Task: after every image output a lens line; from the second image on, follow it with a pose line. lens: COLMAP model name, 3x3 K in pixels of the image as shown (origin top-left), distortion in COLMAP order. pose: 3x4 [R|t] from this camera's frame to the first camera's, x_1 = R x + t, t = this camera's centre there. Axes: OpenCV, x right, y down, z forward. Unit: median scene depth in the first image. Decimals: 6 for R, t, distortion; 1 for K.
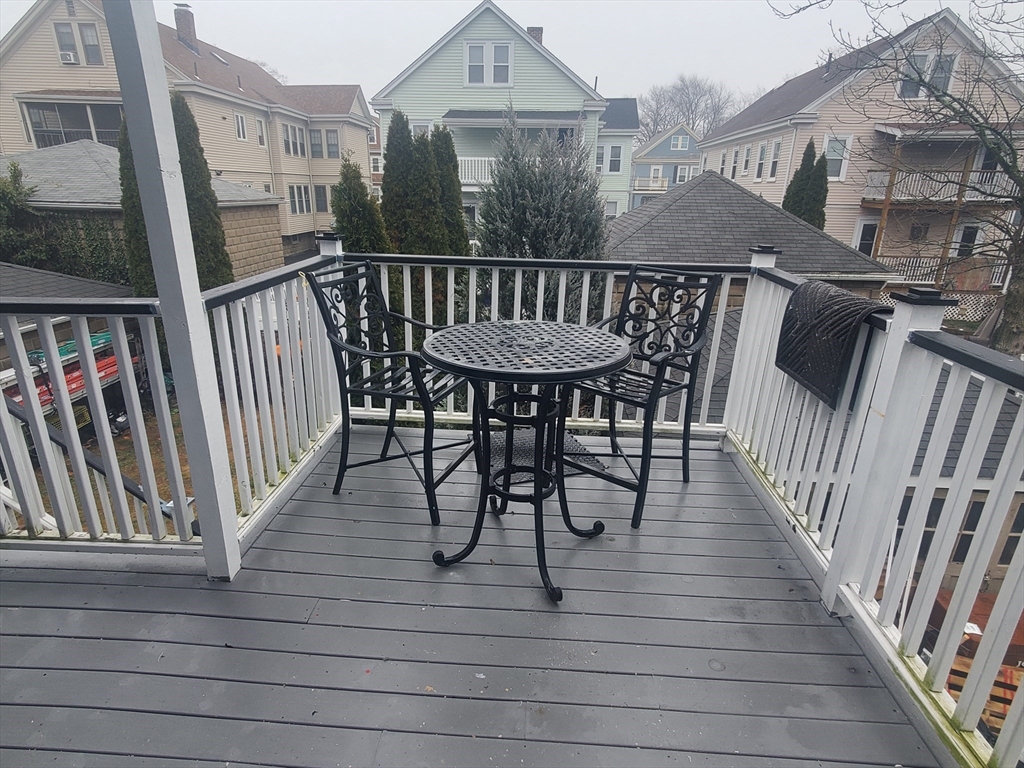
lens RADIAL K [[583.1, 0, 512.5], [0, 583.1, 394.7], [0, 0, 1]] dist [0.008148, -0.000570]
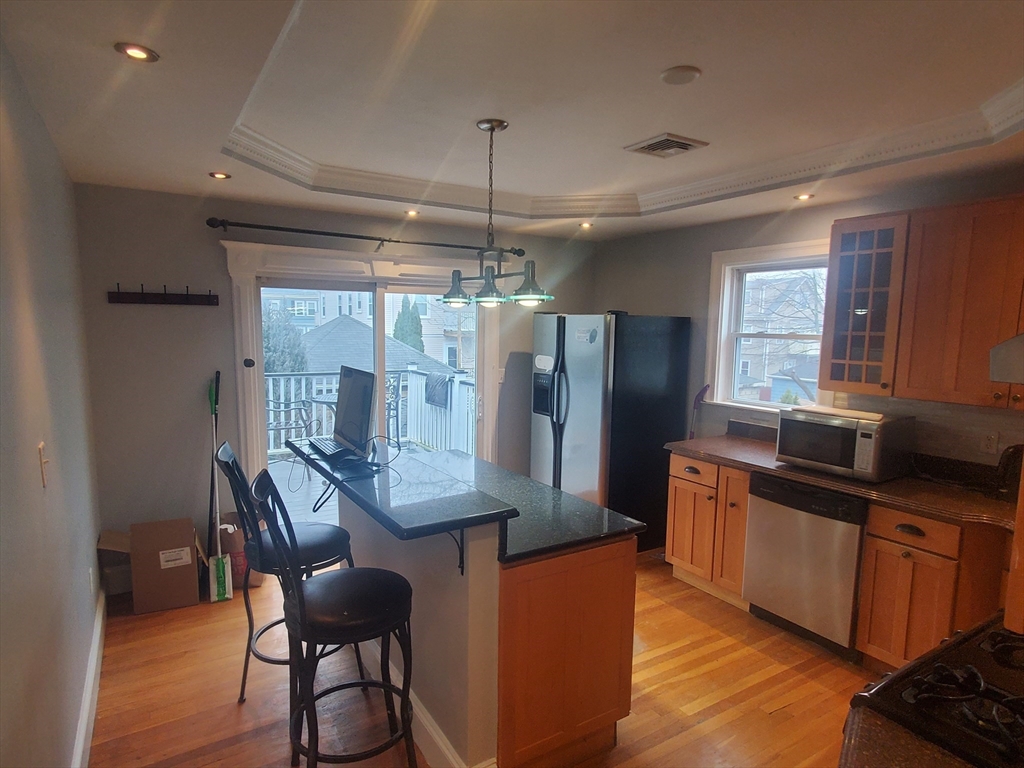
lens RADIAL K [[583.1, 0, 505.3], [0, 583.1, 383.4], [0, 0, 1]] dist [0.008148, -0.000570]
pose [[0.814040, -0.066699, 0.576966, -0.349053], [0.194064, 0.967528, -0.161955, 0.160753], [-0.547428, 0.243806, 0.800550, -0.606527]]
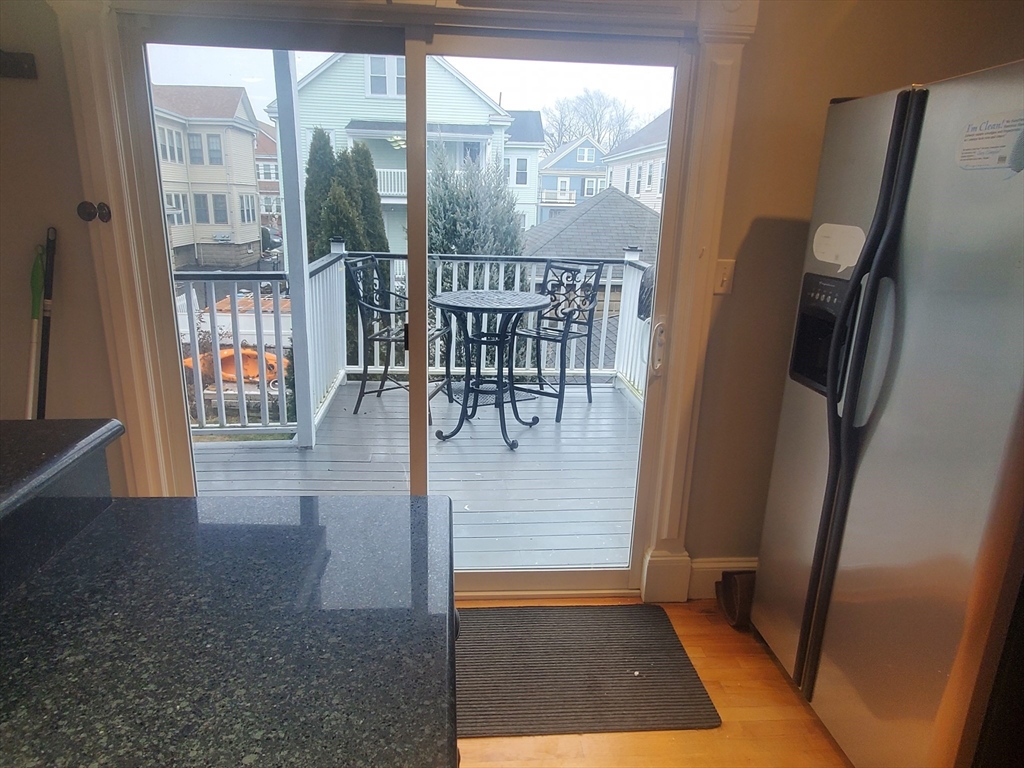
lens RADIAL K [[660.3, 0, 509.9], [0, 660.3, 390.9], [0, 0, 1]] dist [0.003706, 0.004905]
pose [[0.988897, -0.031007, 0.145329, -0.074591], [0.039182, 0.997786, -0.053735, 0.101360], [-0.143341, 0.058833, 0.987923, -0.319946]]
